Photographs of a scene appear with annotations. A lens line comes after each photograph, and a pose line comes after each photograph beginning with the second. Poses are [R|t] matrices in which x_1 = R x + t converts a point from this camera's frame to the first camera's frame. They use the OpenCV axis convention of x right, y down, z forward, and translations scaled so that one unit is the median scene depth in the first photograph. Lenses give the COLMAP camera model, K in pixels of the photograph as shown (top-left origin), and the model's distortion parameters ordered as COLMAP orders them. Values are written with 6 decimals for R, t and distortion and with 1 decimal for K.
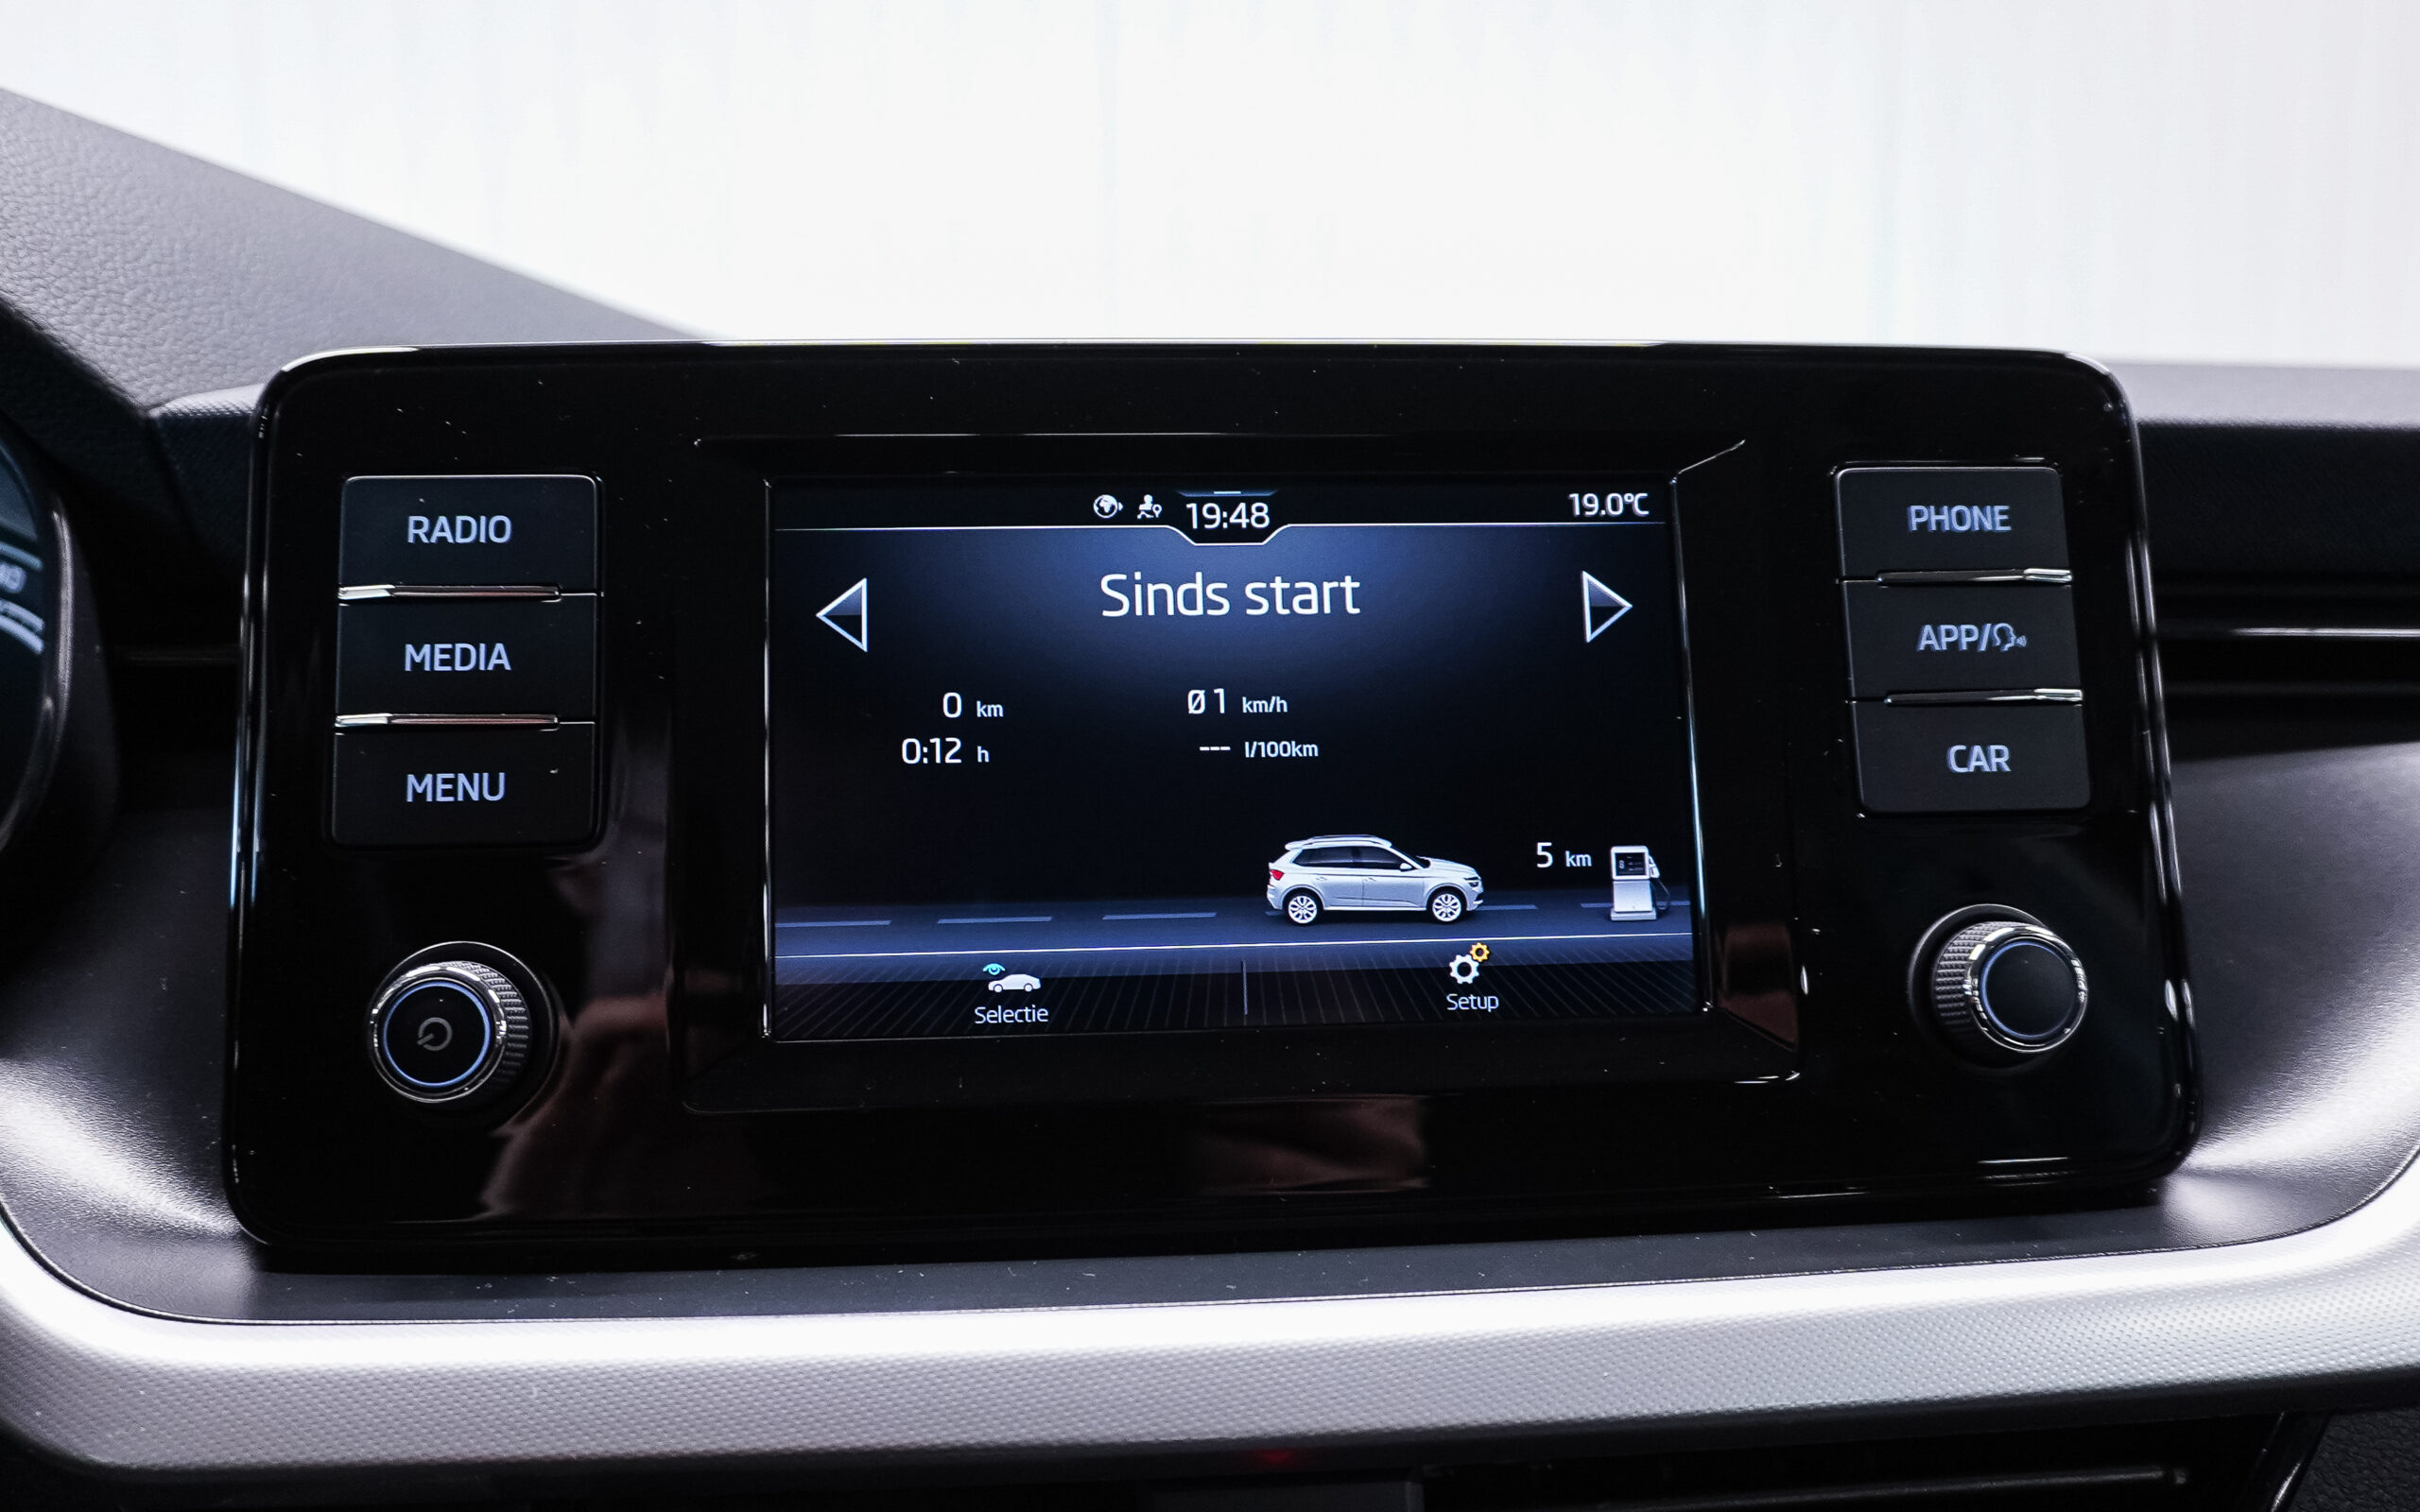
lens RADIAL K [[1831.1, 0, 1197.6], [0, 1831.1, 872.6], [0, 0, 1]] dist [-0.028967, 0.005400]
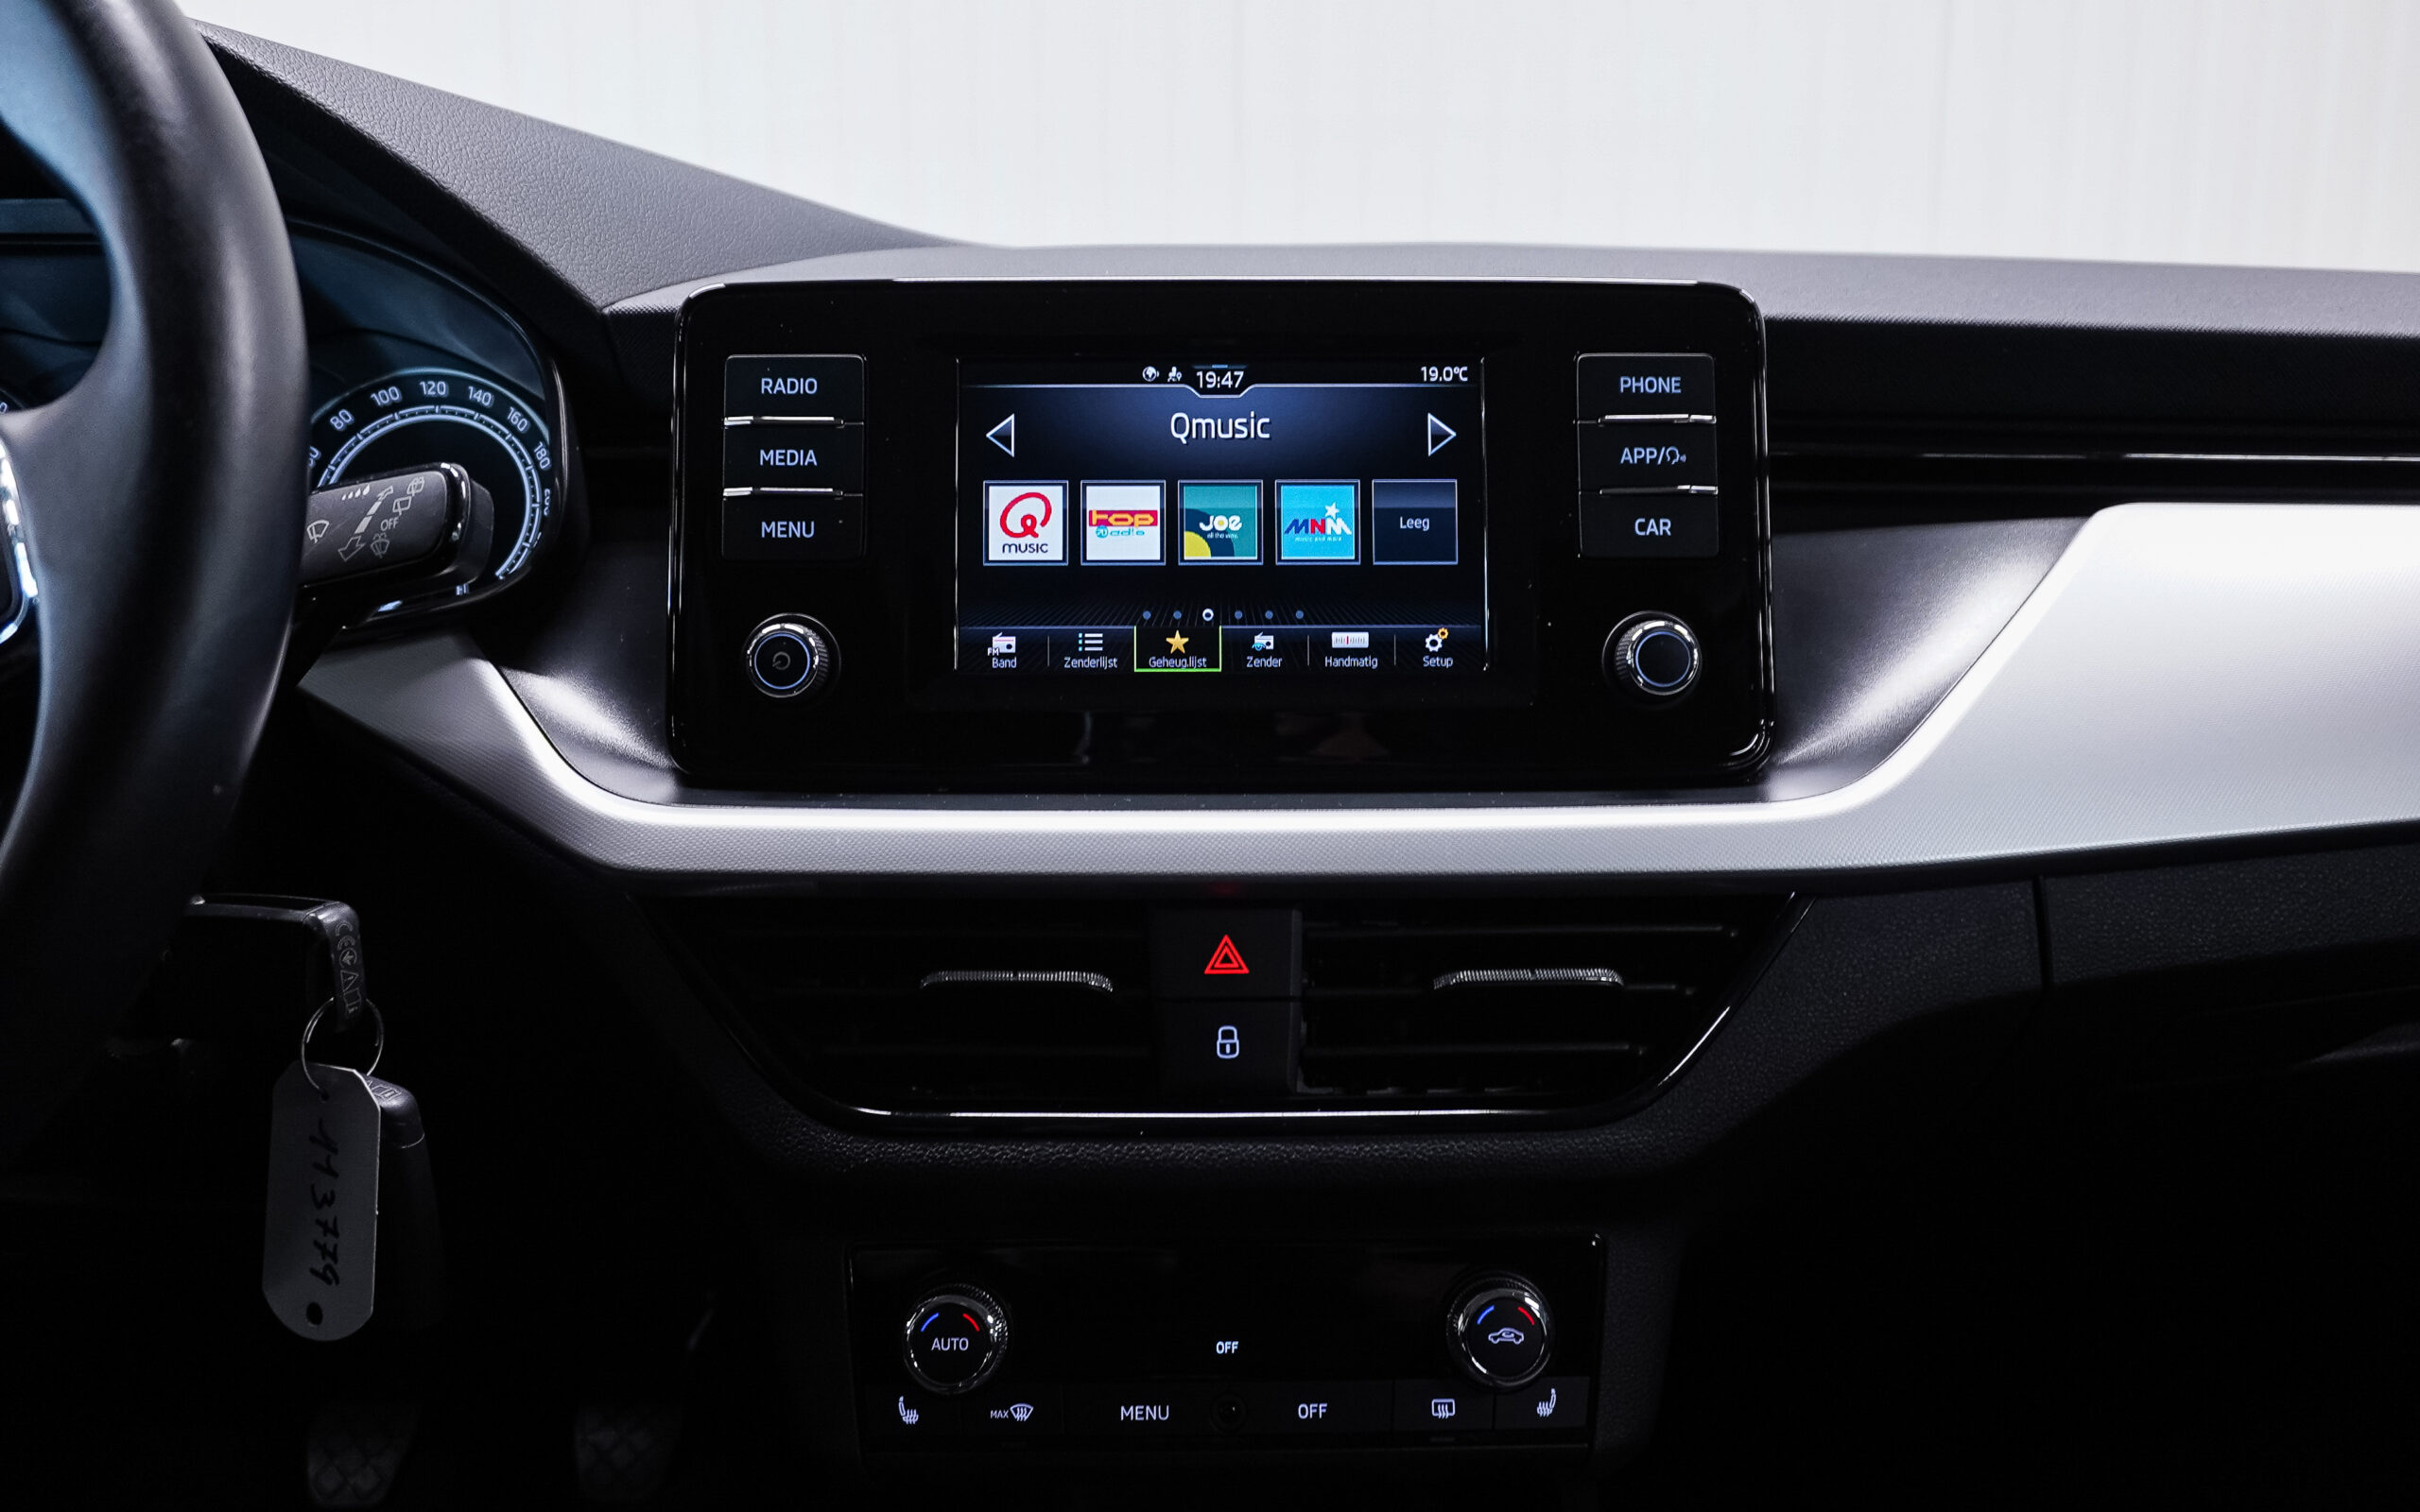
lens RADIAL K [[1689.7, 0, 1210.0], [0, 1689.7, 756.0], [0, 0, 1]] dist [-0.033683, -0.002340]
pose [[0.997426, 0.024238, -0.067488, 0.125443], [-0.019486, 0.997343, 0.070197, 0.049459], [0.069010, -0.068701, 0.995248, -0.624960]]
